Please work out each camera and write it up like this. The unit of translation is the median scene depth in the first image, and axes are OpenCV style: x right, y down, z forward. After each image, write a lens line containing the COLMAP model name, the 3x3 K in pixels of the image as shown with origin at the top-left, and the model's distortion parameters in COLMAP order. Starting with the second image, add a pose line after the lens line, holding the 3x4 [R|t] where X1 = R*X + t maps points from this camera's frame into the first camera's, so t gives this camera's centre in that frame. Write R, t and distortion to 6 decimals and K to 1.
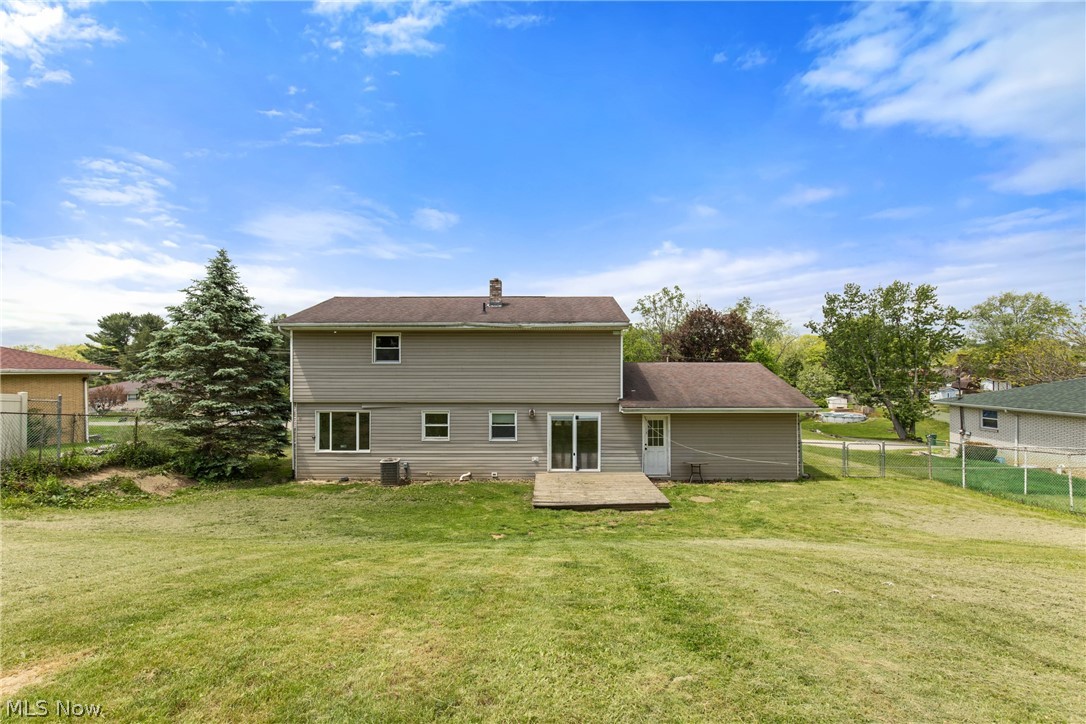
lens RADIAL K [[488.0, 0, 545.1], [0, 488.0, 361.4], [0, 0, 1]] dist [0.007502, -0.001489]
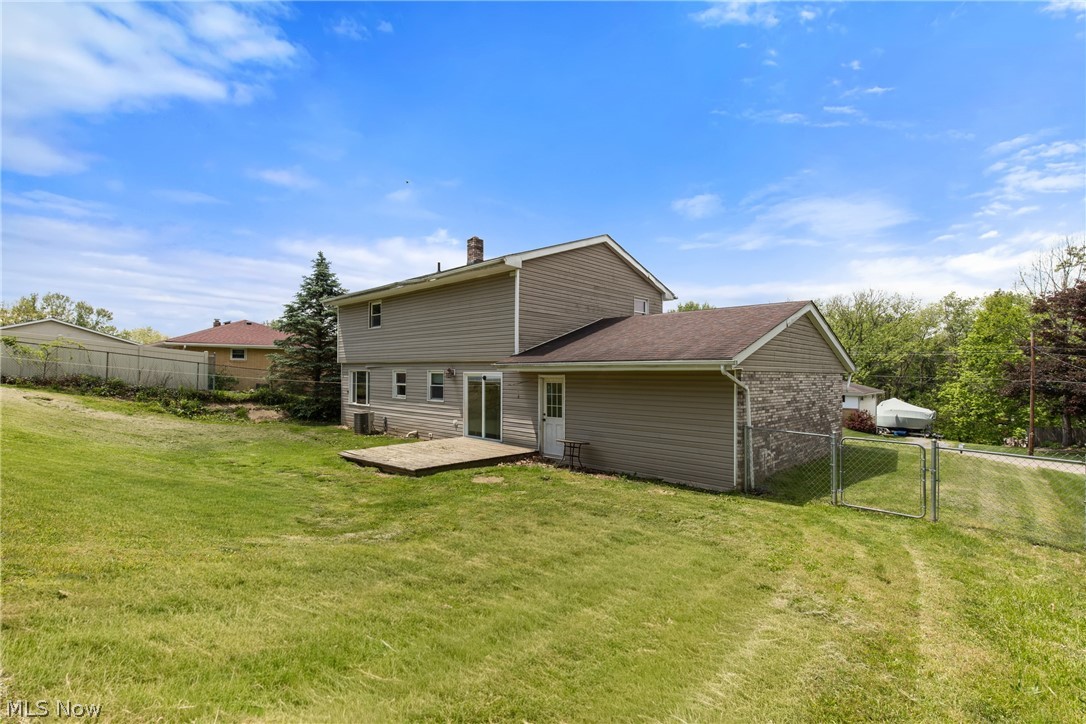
lens RADIAL K [[488.0, 0, 544.0], [0, 488.0, 369.3], [0, 0, 1]] dist [0.007502, -0.001489]
pose [[0.731301, -0.000736, -0.682055, 0.732601], [0.006271, 0.999964, 0.005645, 0.095102], [0.682026, -0.008406, 0.731279, 0.437852]]
